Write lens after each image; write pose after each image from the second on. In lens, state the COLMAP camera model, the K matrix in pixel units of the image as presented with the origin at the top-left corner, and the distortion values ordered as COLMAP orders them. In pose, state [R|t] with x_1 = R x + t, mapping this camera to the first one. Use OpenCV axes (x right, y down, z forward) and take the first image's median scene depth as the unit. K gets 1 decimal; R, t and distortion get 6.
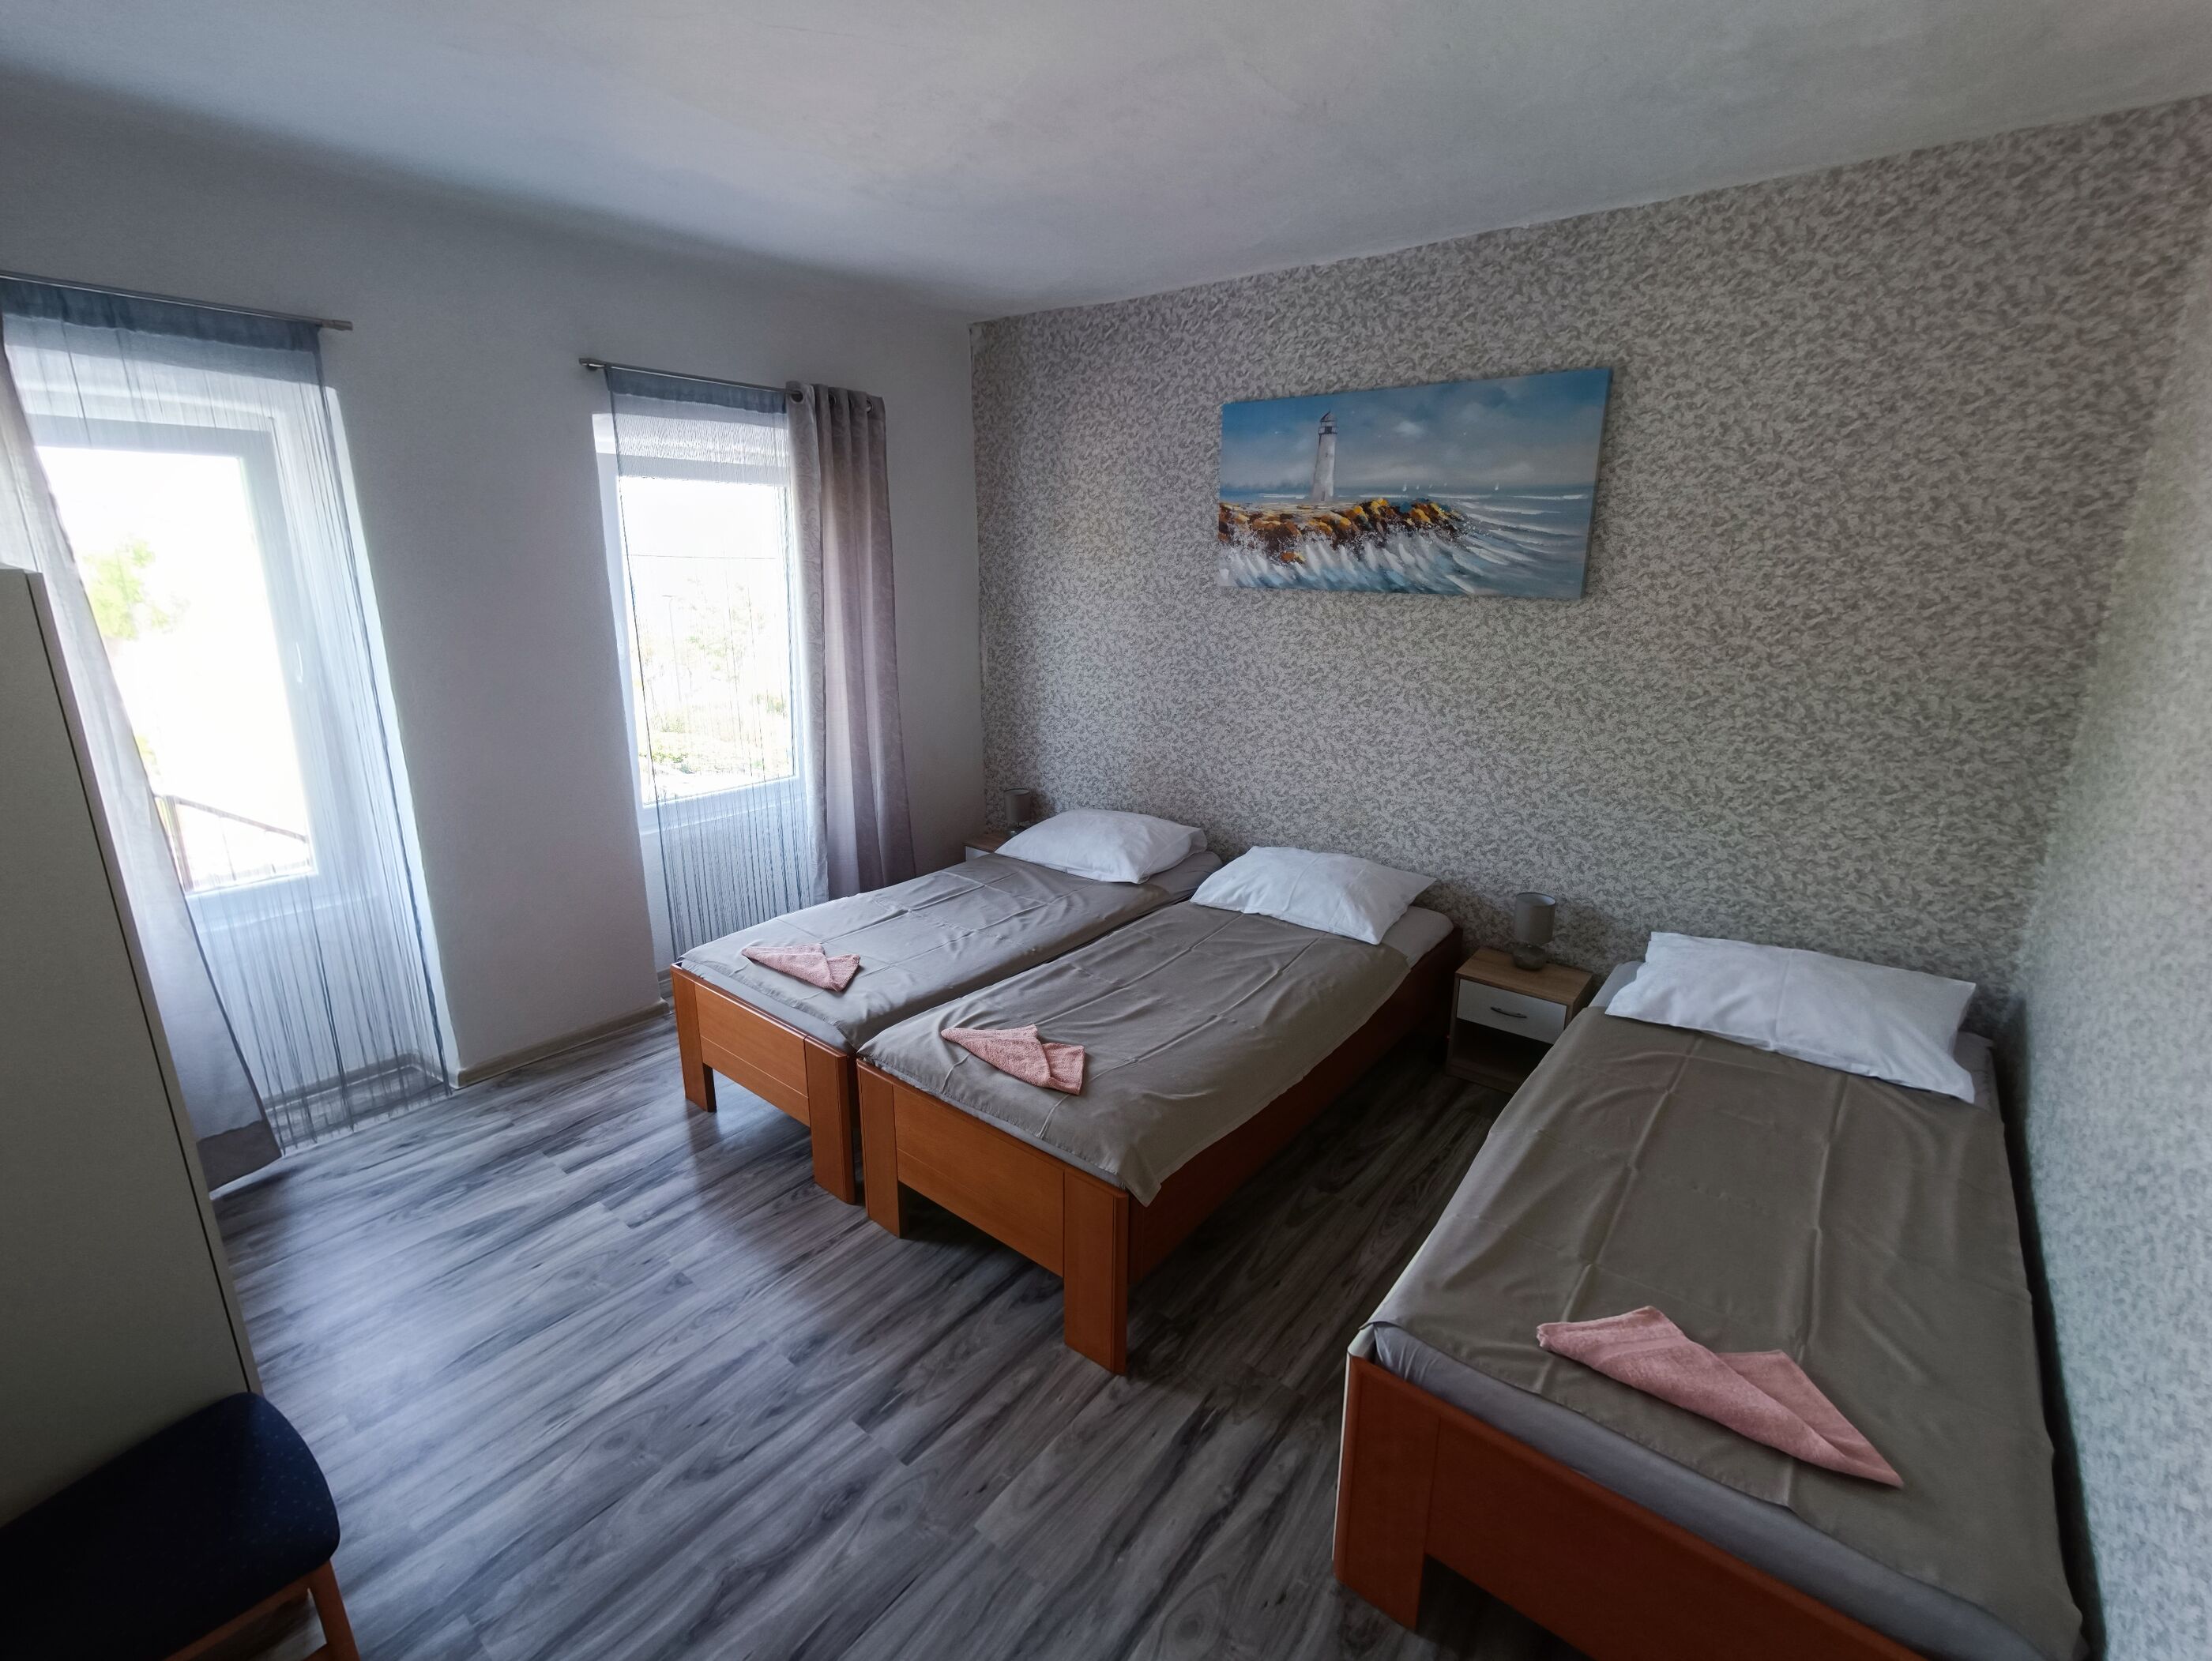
lens RADIAL K [[989.0, 0, 1106.0], [0, 989.0, 830.5], [0, 0, 1]] dist [-0.031388, 0.011711]
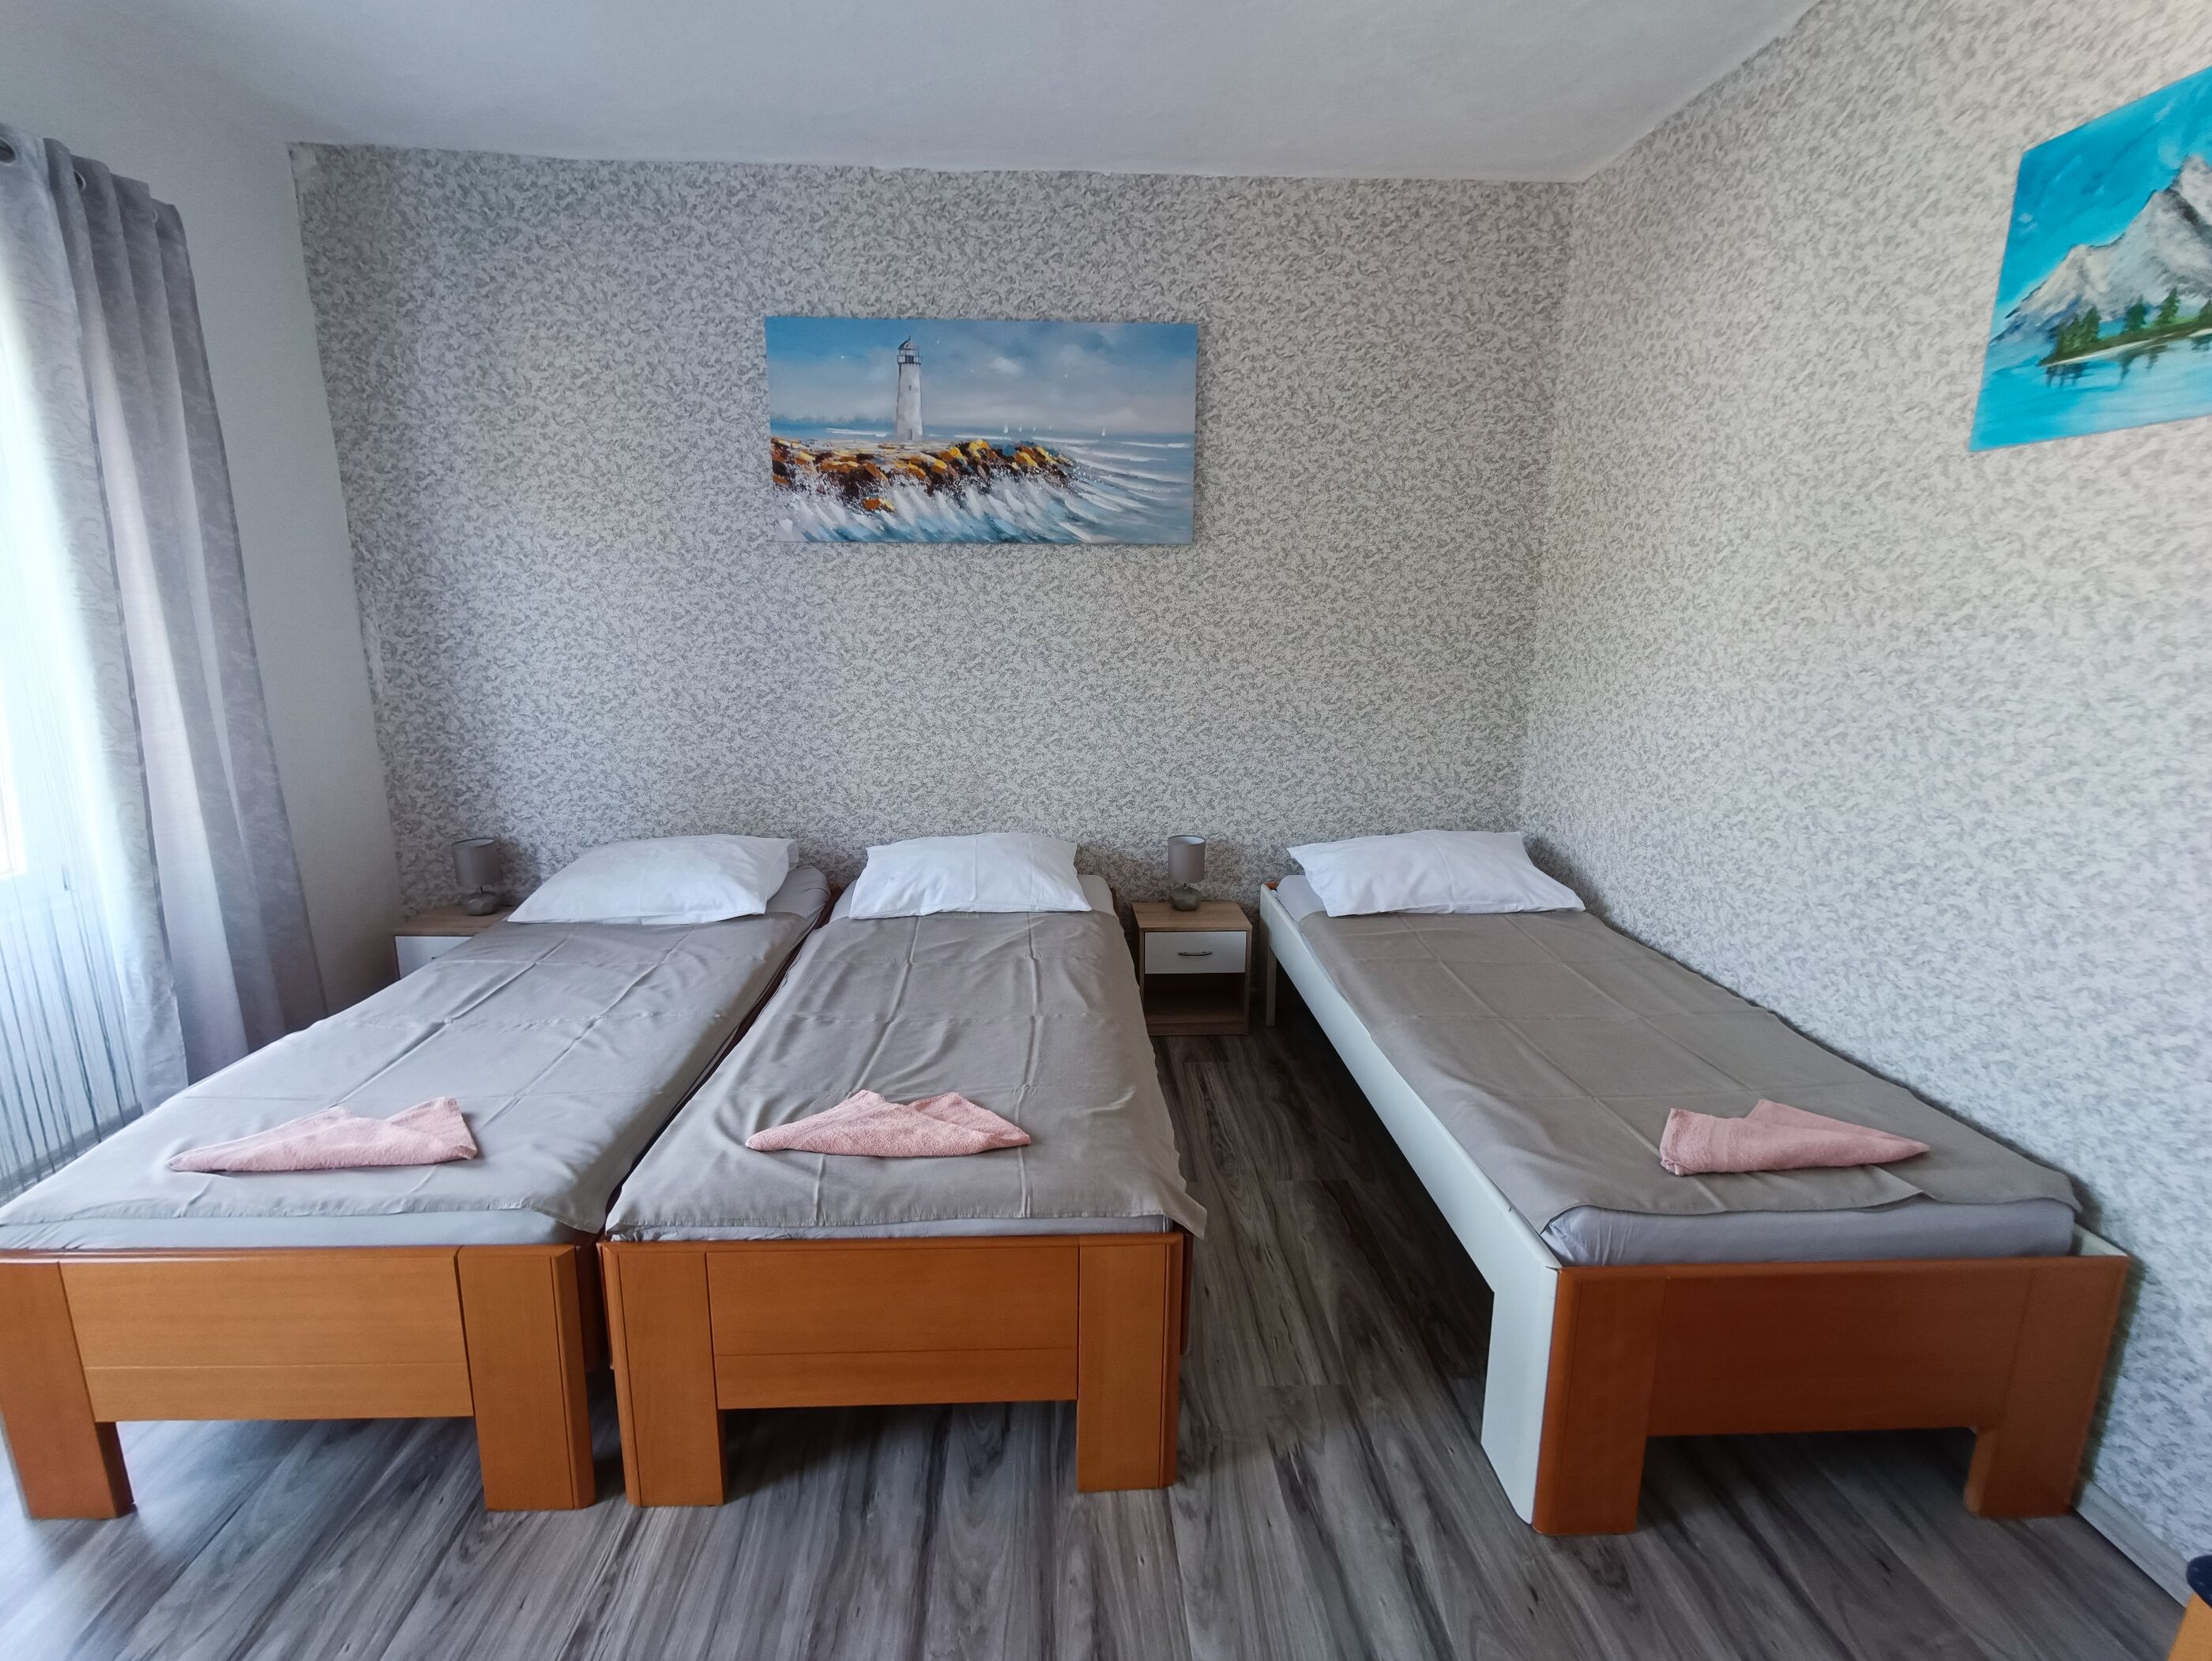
lens RADIAL K [[989.7, 0, 1078.1], [0, 989.7, 830.4], [0, 0, 1]] dist [-0.024064, 0.013879]
pose [[0.748983, -0.141616, 0.647279, -0.310109], [0.178003, 0.983986, 0.009311, 0.030355], [-0.638232, 0.108243, 0.762197, 0.287613]]
